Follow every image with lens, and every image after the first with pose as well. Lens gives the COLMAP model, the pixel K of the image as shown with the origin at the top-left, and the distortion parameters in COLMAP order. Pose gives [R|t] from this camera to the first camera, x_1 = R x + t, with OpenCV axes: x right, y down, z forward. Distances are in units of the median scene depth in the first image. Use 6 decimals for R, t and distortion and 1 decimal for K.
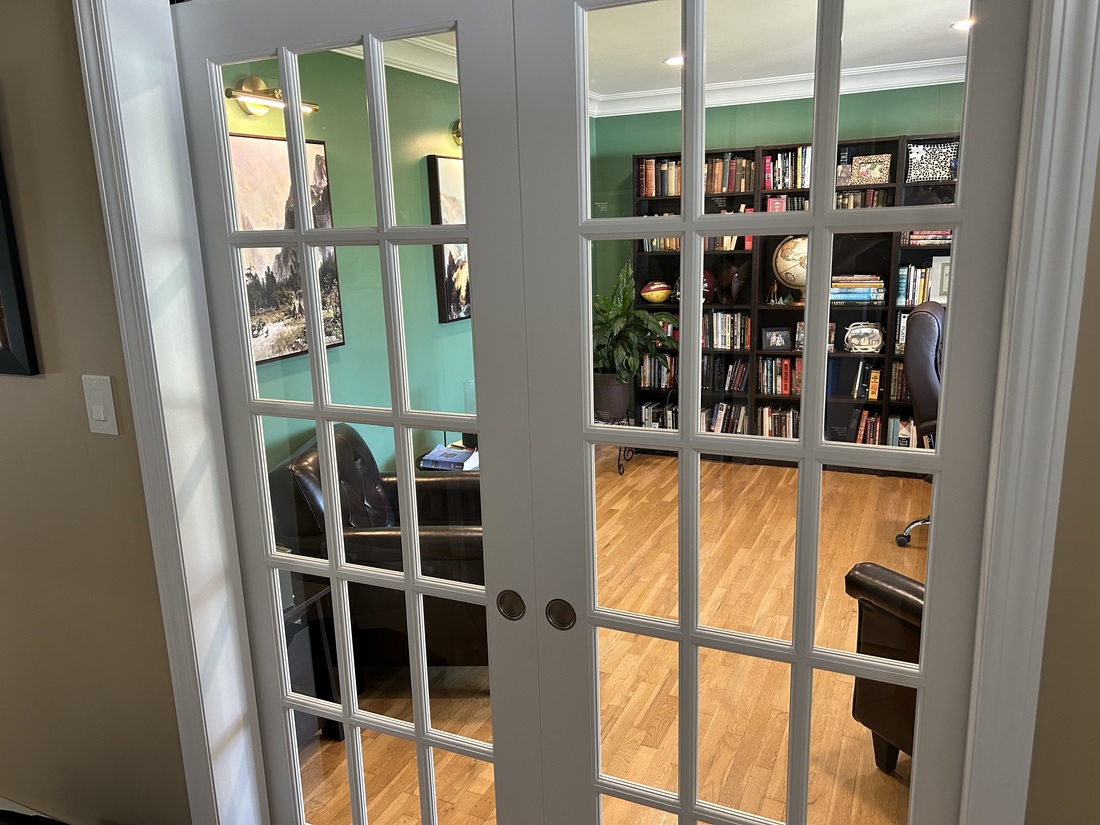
lens RADIAL K [[838.8, 0, 524.3], [0, 838.8, 411.0], [0, 0, 1]] dist [0.123434, -0.221454]
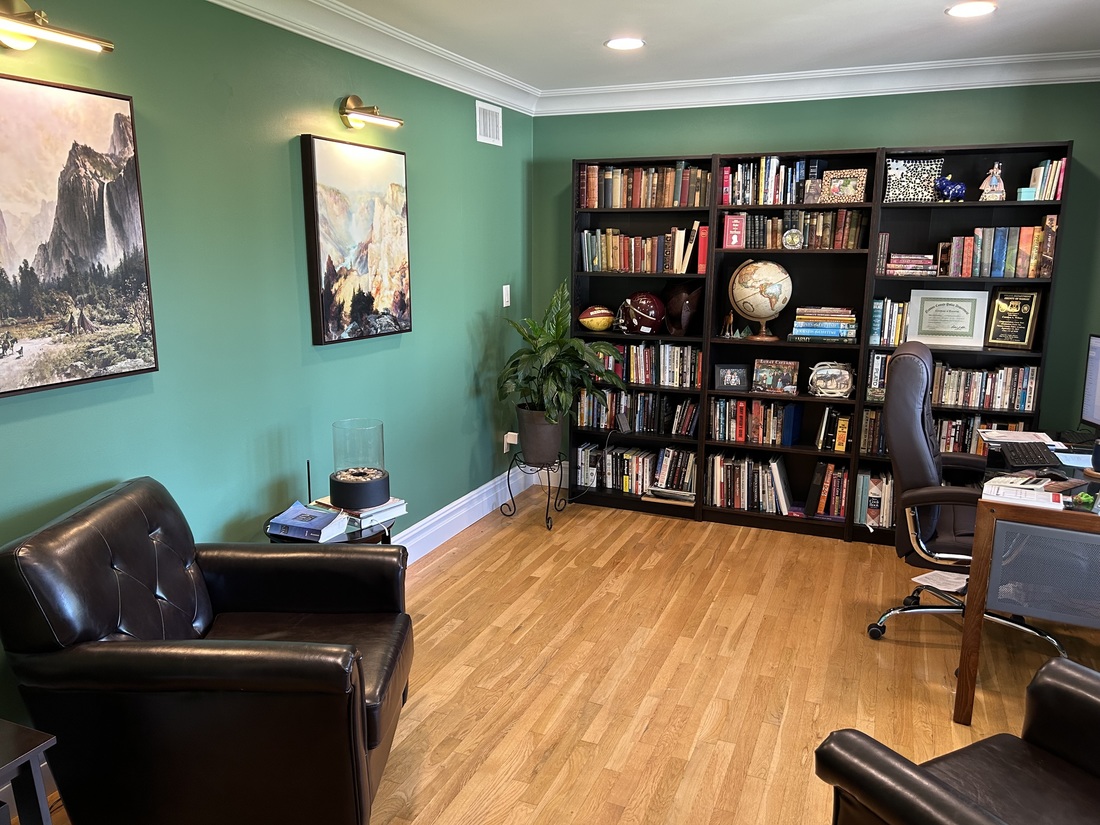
lens RADIAL K [[838.8, 0, 524.3], [0, 838.8, 411.0], [0, 0, 1]] dist [0.123434, -0.221454]
pose [[0.998461, 0.032471, 0.044956, 0.052231], [-0.031240, 0.999125, -0.027825, -0.021672], [-0.045820, 0.026378, 0.998601, 0.159416]]
